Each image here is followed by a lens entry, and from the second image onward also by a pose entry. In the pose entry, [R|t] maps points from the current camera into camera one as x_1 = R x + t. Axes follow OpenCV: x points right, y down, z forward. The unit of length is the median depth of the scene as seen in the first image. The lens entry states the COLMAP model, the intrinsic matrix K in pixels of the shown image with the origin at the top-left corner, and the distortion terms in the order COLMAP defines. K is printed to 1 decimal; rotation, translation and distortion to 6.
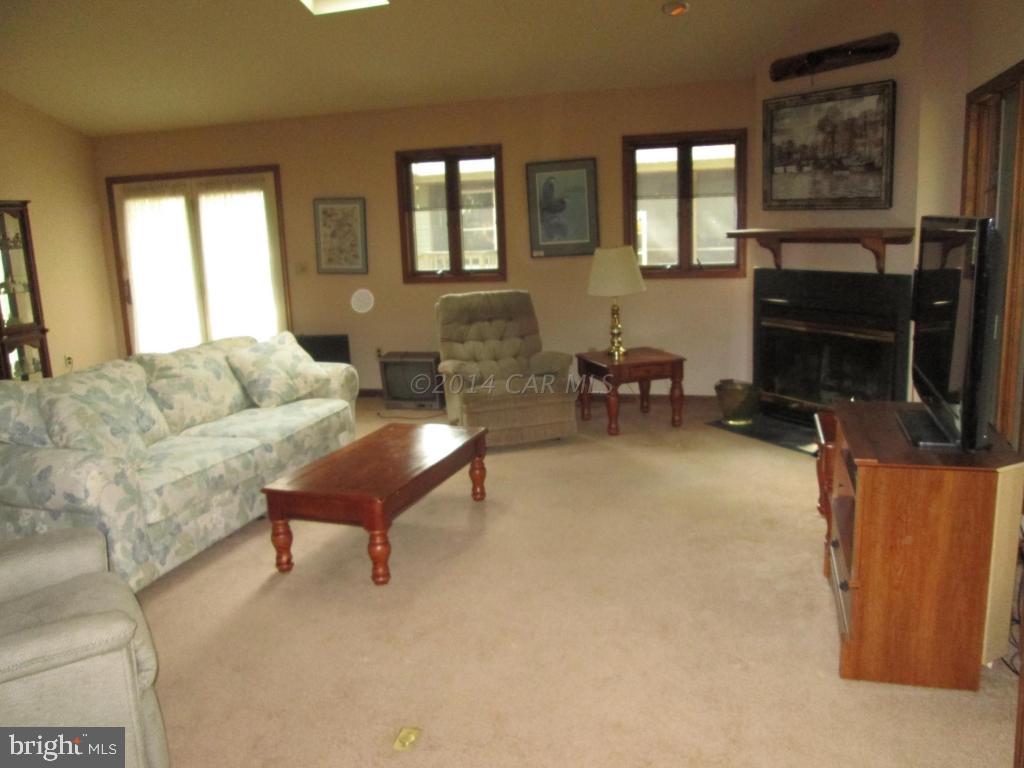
lens RADIAL K [[858.7, 0, 499.3], [0, 858.7, 387.9], [0, 0, 1]] dist [-0.020306, 0.000443]
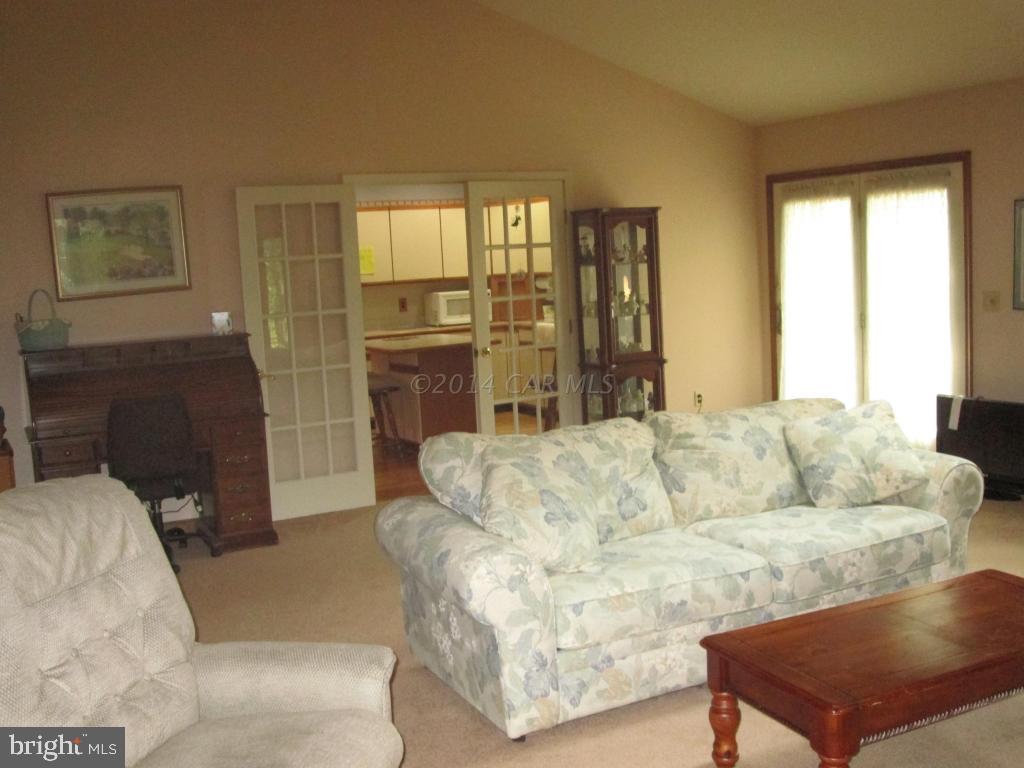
lens RADIAL K [[1078.5, 0, 512.0], [0, 1078.5, 384.0], [0, 0, 1]] dist [-0.093158, -0.005167]
pose [[0.701664, 0.094576, -0.706203, 0.155213], [-0.119671, 0.992714, 0.014045, -0.060610], [0.702386, 0.074657, 0.707870, 0.221484]]
